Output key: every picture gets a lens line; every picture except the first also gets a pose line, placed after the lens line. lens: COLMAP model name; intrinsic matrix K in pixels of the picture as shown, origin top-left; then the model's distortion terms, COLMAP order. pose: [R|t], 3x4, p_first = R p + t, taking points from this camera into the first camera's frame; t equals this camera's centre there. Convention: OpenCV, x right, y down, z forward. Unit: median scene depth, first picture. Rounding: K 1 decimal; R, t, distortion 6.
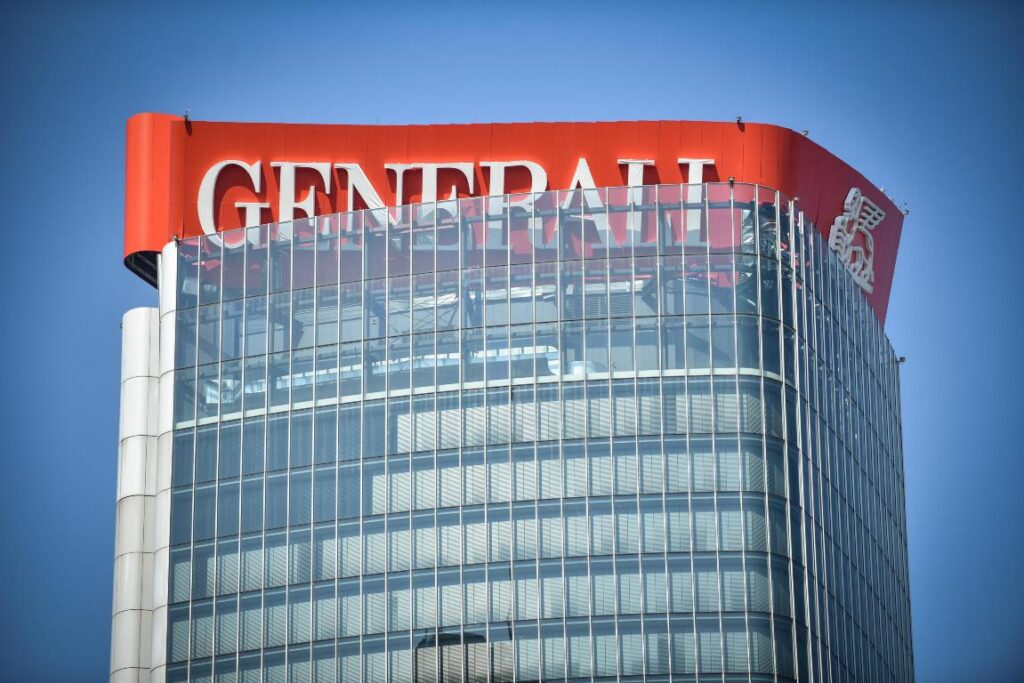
lens RADIAL K [[5814.1, 0, 507.0], [0, 5814.1, 344.4], [0, 0, 1]] dist [1.469719, 0.000000]
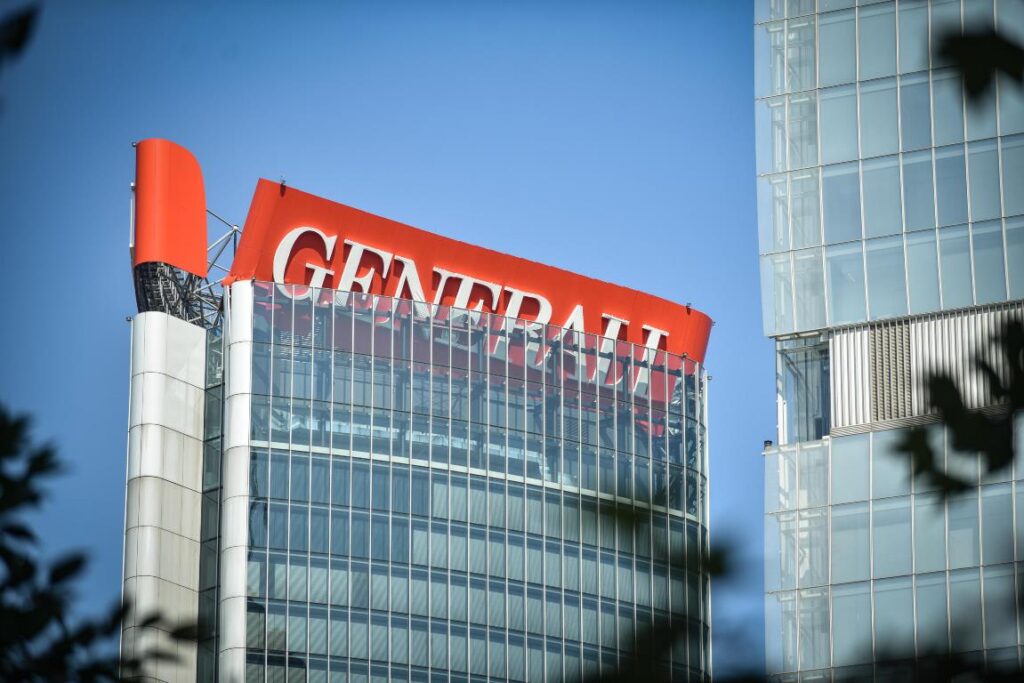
lens RADIAL K [[5814.1, 0, 513.4], [0, 5814.1, 341.5], [0, 0, 1]] dist [1.469719, 0.000000]
pose [[0.824622, 0.236144, 0.514037, -0.628712], [-0.275199, 0.961387, -0.000176, -0.020454], [-0.494230, -0.141318, 0.857768, -0.050744]]
